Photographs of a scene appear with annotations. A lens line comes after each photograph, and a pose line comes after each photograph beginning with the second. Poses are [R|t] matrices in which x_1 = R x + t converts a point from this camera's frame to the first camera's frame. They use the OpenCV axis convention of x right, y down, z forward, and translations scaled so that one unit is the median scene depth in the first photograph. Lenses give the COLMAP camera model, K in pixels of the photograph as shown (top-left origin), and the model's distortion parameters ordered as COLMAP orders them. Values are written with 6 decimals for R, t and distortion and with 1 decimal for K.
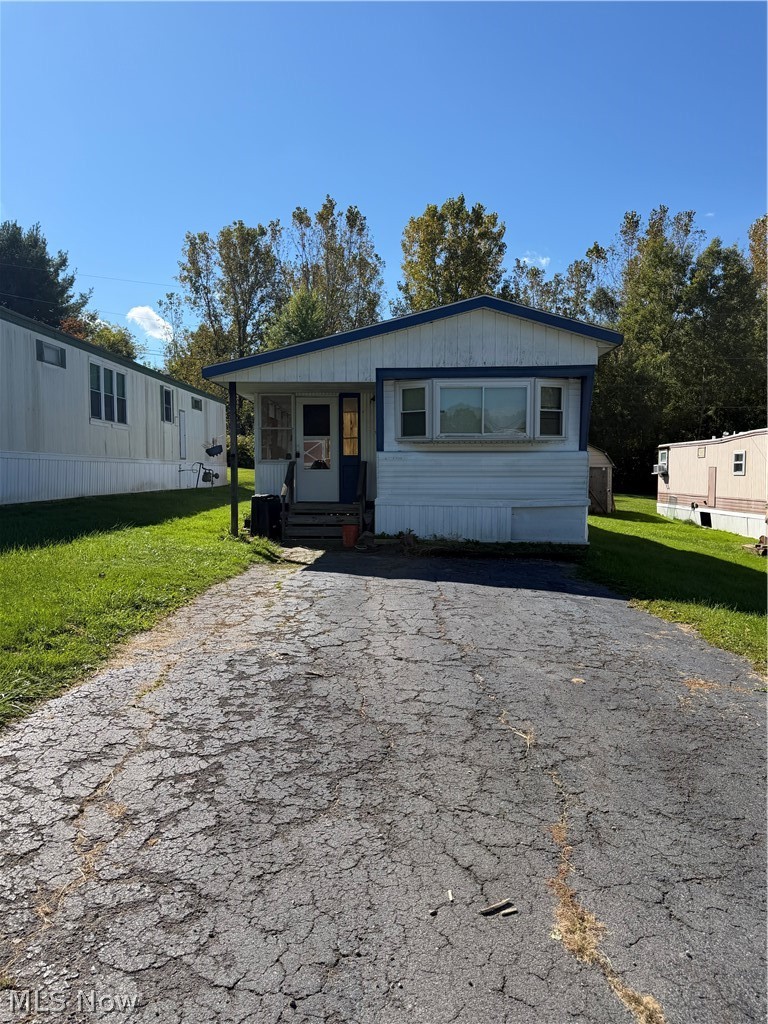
lens RADIAL K [[751.0, 0, 384.0], [0, 751.0, 512.0], [0, 0, 1]] dist [0.071372, 0.000580]
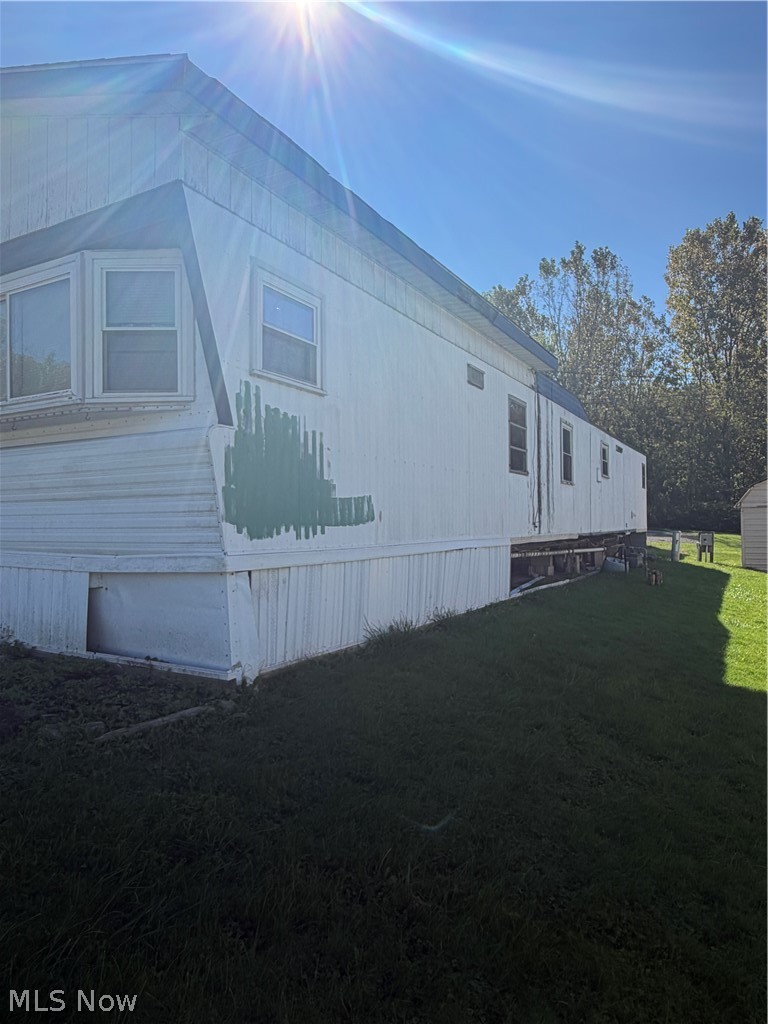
lens RADIAL K [[669.0, 0, 384.0], [0, 669.0, 512.0], [0, 0, 1]] dist [-0.001060, -0.001306]
pose [[0.888788, -0.014410, -0.458093, 0.096010], [-0.019954, 0.997341, -0.070087, -0.003328], [0.457885, 0.071433, 0.886137, 0.146971]]
